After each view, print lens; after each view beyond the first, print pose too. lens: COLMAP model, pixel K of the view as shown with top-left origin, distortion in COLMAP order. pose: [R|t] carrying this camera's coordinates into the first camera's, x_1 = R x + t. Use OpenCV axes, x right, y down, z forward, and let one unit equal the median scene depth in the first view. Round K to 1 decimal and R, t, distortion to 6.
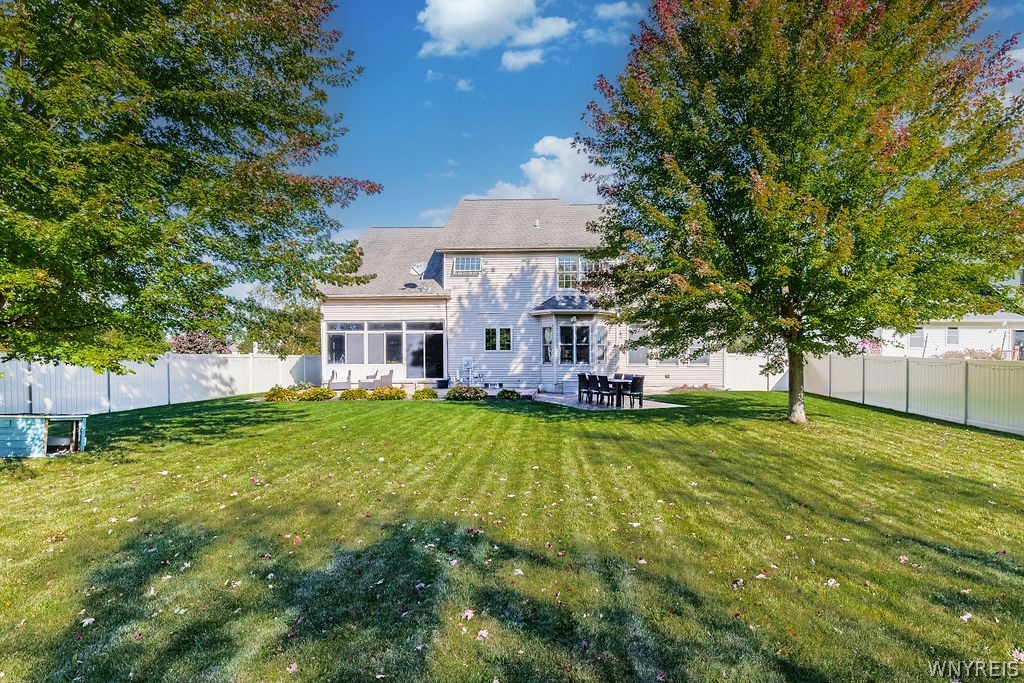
lens RADIAL K [[525.3, 0, 517.2], [0, 525.3, 352.3], [0, 0, 1]] dist [-0.022993, -0.000892]
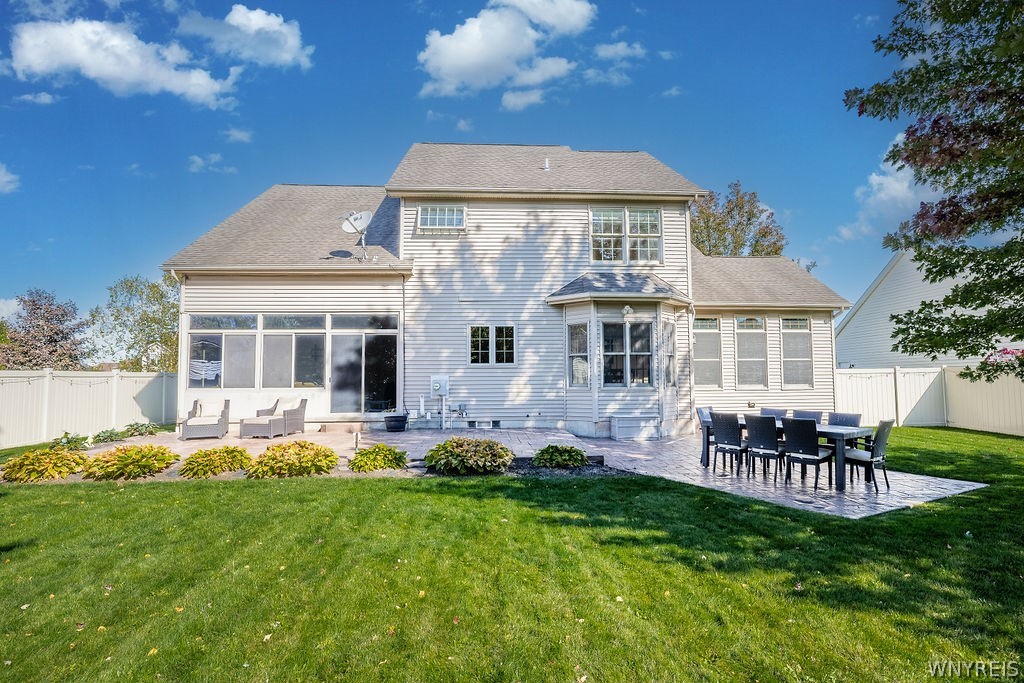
lens RADIAL K [[525.3, 0, 474.1], [0, 525.3, 322.0], [0, 0, 1]] dist [-0.022993, -0.000892]
pose [[0.997165, 0.005817, 0.075021, -0.099945], [0.001055, 0.995828, -0.091249, 0.003378], [-0.075239, 0.091070, 0.992998, 0.419145]]
